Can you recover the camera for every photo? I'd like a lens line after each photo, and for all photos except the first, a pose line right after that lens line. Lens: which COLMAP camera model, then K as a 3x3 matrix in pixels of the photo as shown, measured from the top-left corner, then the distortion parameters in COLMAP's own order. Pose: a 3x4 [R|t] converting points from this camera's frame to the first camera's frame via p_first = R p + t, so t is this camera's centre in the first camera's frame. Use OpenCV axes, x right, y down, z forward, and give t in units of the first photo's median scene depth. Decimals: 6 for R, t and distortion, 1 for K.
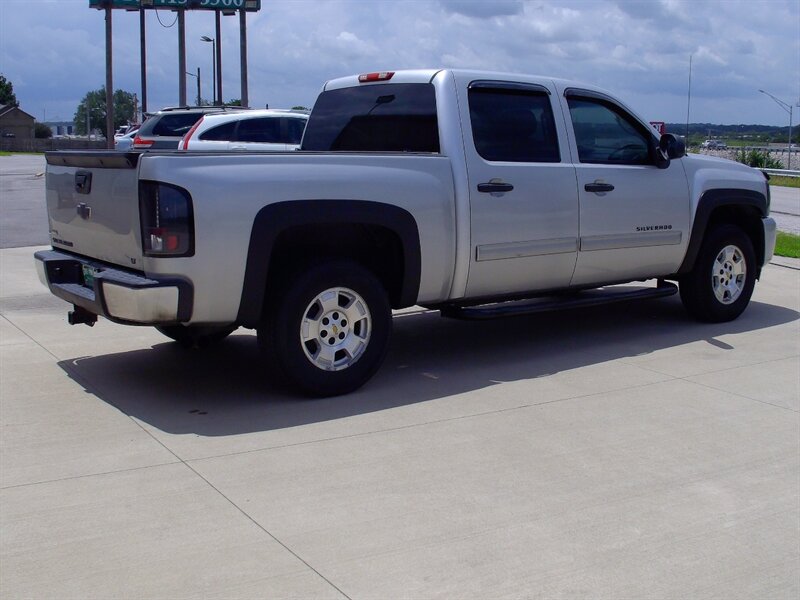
lens RADIAL K [[988.1, 0, 428.8], [0, 988.1, 276.0], [0, 0, 1]] dist [-0.222340, 0.334620]
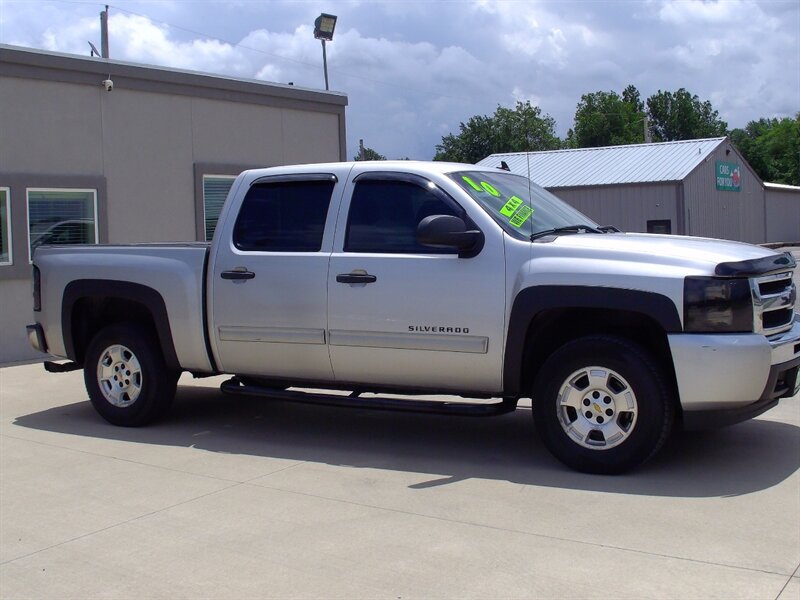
lens RADIAL K [[988.1, 0, 428.8], [0, 988.1, 276.0], [0, 0, 1]] dist [-0.222340, 0.334620]
pose [[0.401272, 0.025601, -0.915601, 1.063861], [-0.100666, 0.994787, -0.016303, -0.085303], [0.910411, 0.098712, 0.401757, 0.698038]]
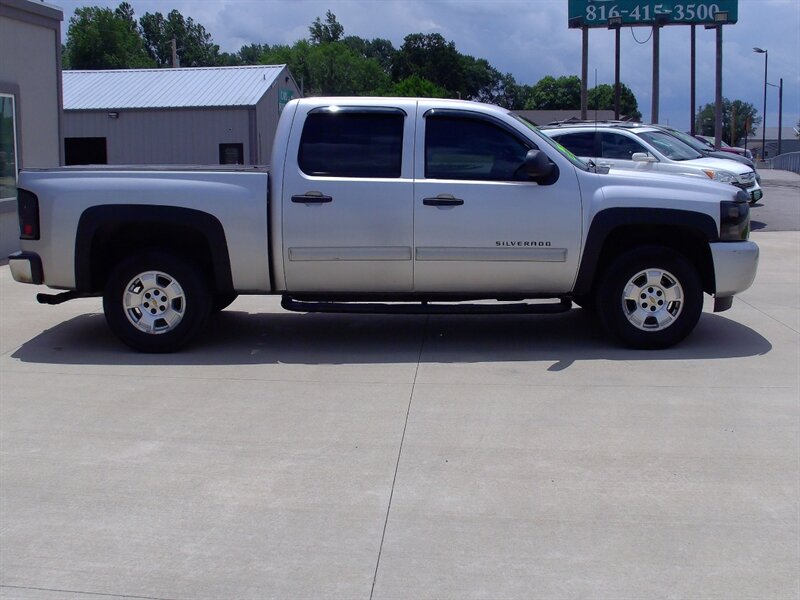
lens RADIAL K [[988.1, 0, 428.8], [0, 988.1, 276.0], [0, 0, 1]] dist [-0.222340, 0.334620]
pose [[0.808144, 0.072552, -0.584500, 0.801993], [-0.078655, 0.996789, 0.014978, -0.025067], [0.583710, 0.033869, 0.811256, 0.127811]]
